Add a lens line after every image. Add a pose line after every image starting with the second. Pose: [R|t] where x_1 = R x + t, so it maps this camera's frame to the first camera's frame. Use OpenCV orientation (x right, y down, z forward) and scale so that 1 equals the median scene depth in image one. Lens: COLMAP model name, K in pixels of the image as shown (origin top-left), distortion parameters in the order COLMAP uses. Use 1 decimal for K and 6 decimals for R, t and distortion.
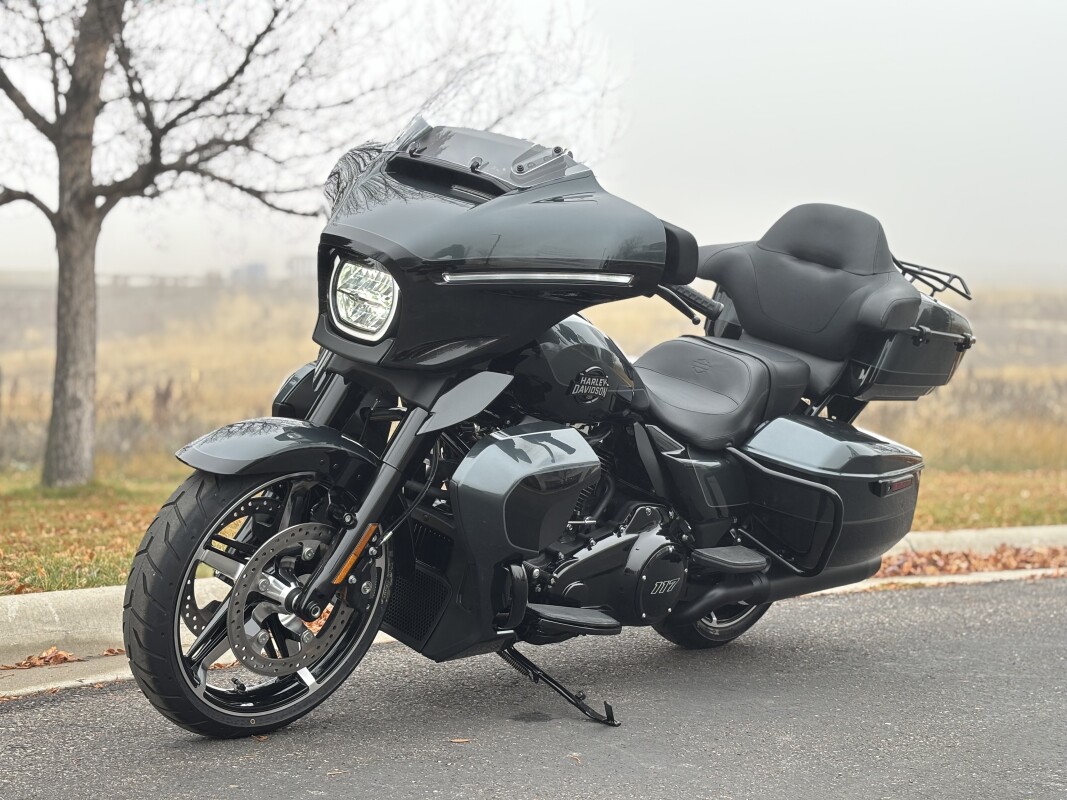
lens RADIAL K [[1611.8, 0, 527.0], [0, 1611.8, 405.7], [0, 0, 1]] dist [0.026415, 0.000000]
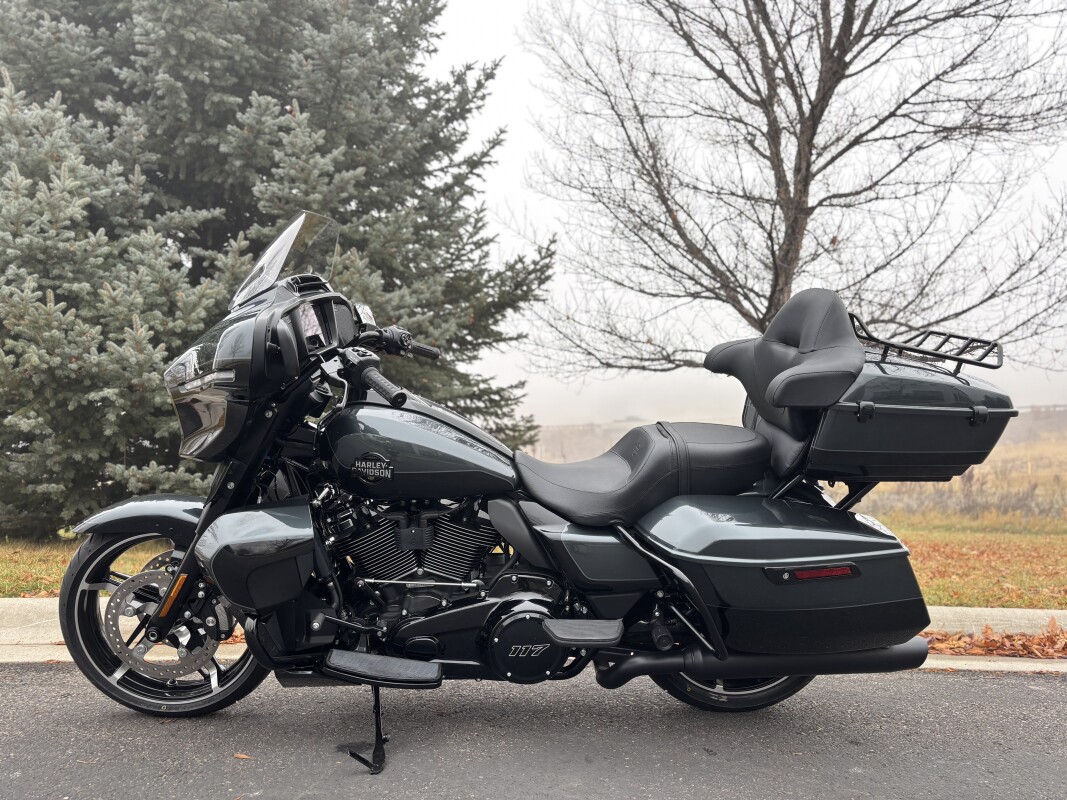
lens RADIAL K [[832.4, 0, 533.8], [0, 832.4, 398.5], [0, 0, 1]] dist [-0.012736, -0.009100]
pose [[0.712925, -0.063403, -0.698368, 0.273537], [-0.007999, 0.995104, -0.098509, -0.001130], [0.701195, 0.075815, 0.708927, 0.328334]]
